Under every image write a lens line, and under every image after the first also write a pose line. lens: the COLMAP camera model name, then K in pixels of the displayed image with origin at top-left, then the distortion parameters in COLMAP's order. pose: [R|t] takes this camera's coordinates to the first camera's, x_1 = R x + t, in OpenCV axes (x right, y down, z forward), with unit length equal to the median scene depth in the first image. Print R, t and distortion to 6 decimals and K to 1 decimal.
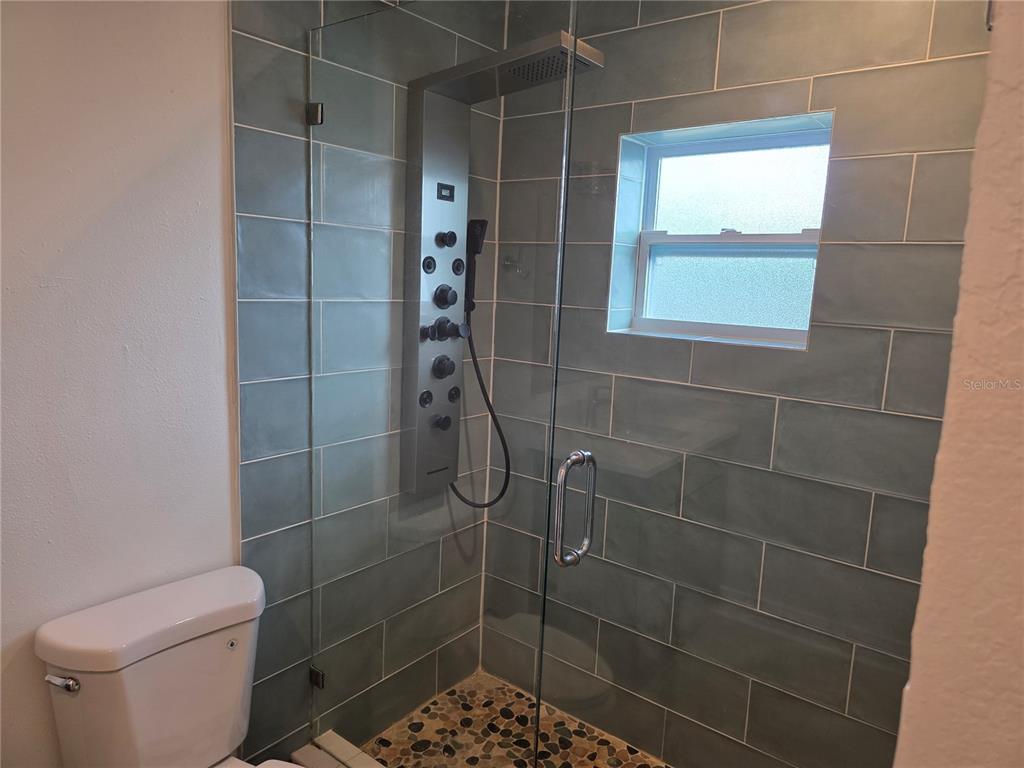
lens RADIAL K [[687.2, 0, 521.4], [0, 687.2, 377.8], [0, 0, 1]] dist [0.065154, -0.064155]
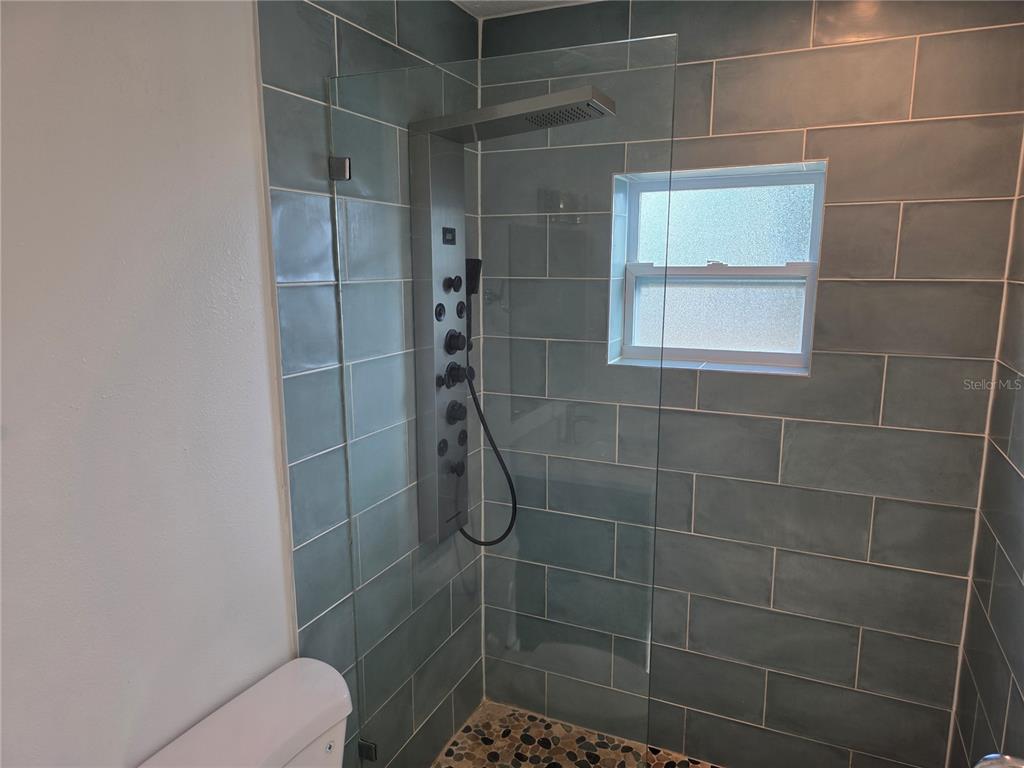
lens RADIAL K [[687.2, 0, 519.5], [0, 687.2, 384.2], [0, 0, 1]] dist [0.065154, -0.064155]
pose [[0.968663, -0.085840, 0.233076, -0.260139], [0.076967, 0.995929, 0.046920, -0.099294], [-0.236154, -0.027511, 0.971326, 0.026495]]
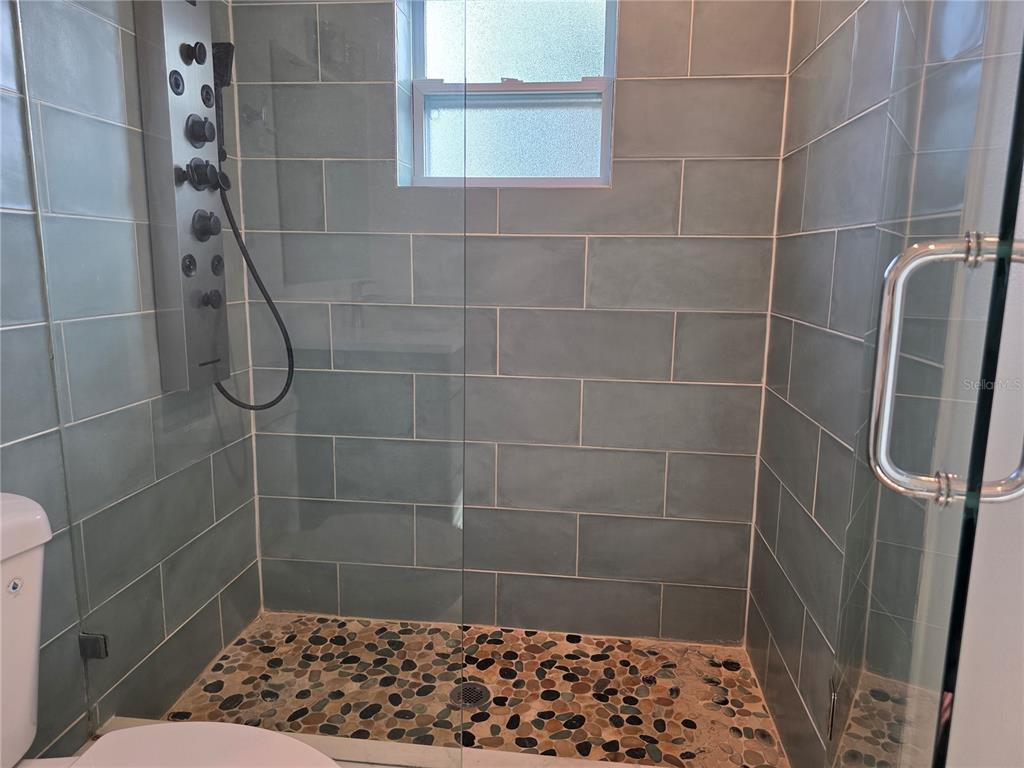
lens RADIAL K [[687.2, 0, 512.6], [0, 687.2, 379.9], [0, 0, 1]] dist [0.065154, -0.064155]
pose [[0.853677, -0.119305, 0.506954, -0.246152], [0.099881, 0.992844, 0.065461, 0.146668], [-0.511136, -0.005248, 0.859484, 0.151780]]
